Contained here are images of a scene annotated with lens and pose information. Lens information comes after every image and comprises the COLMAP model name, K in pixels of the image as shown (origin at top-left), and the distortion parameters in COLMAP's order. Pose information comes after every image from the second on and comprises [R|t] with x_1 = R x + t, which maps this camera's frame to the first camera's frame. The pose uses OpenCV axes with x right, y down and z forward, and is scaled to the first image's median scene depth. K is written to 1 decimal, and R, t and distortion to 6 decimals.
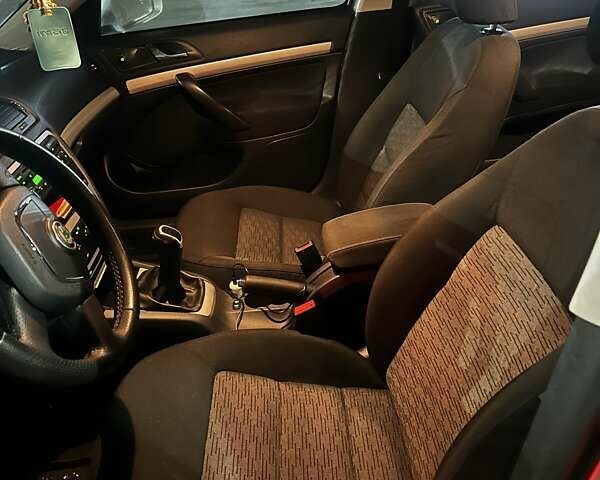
lens RADIAL K [[606.3, 0, 300.0], [0, 606.3, 240.0], [0, 0, 1]] dist [0.124408, 0.000553]
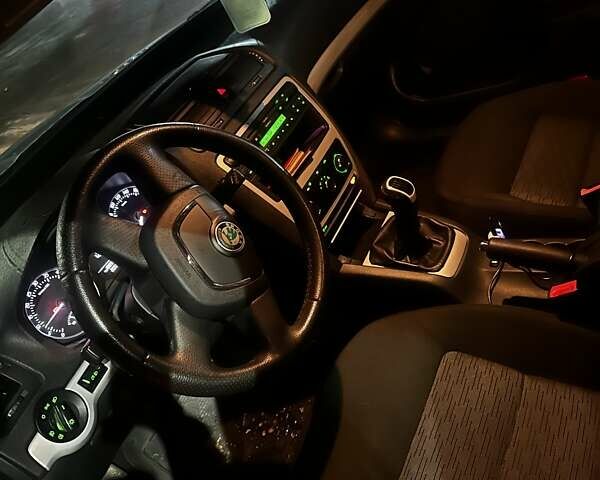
lens RADIAL K [[579.2, 0, 300.0], [0, 579.2, 240.0], [0, 0, 1]] dist [0.166276, -0.329617]
pose [[0.792186, 0.075794, -0.605554, 0.186339], [0.092958, 0.965693, 0.242479, -0.153454], [0.603158, -0.248380, 0.757963, 0.267464]]
